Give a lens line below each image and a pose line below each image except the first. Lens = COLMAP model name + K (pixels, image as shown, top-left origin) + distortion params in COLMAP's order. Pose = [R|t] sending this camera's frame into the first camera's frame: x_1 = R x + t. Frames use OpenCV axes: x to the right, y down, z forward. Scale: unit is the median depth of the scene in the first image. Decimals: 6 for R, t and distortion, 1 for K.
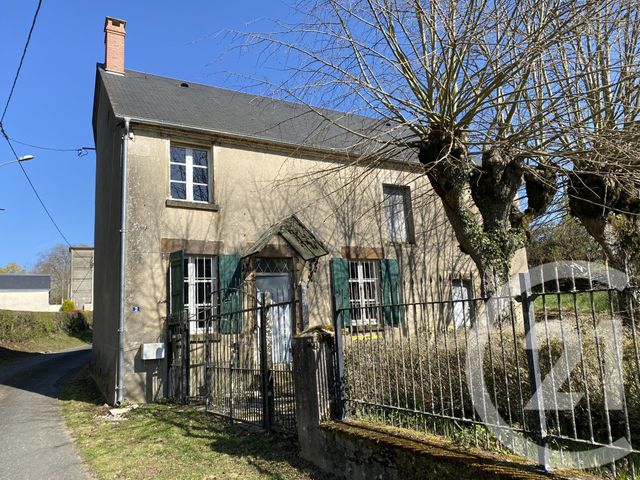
lens RADIAL K [[484.7, 0, 320.0], [0, 484.7, 240.0], [0, 0, 1]] dist [0.002785, 0.001064]
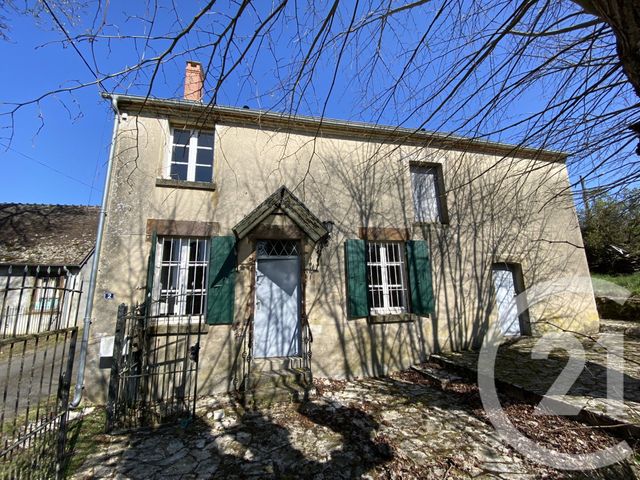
lens RADIAL K [[292.5, 0, 320.0], [0, 292.5, 240.0], [0, 0, 1]] dist [-0.000814, -0.000150]
pose [[0.967330, -0.021566, -0.252600, 0.114511], [0.021619, 0.999763, -0.002569, 0.038046], [0.252595, -0.002976, 0.967567, 0.451258]]
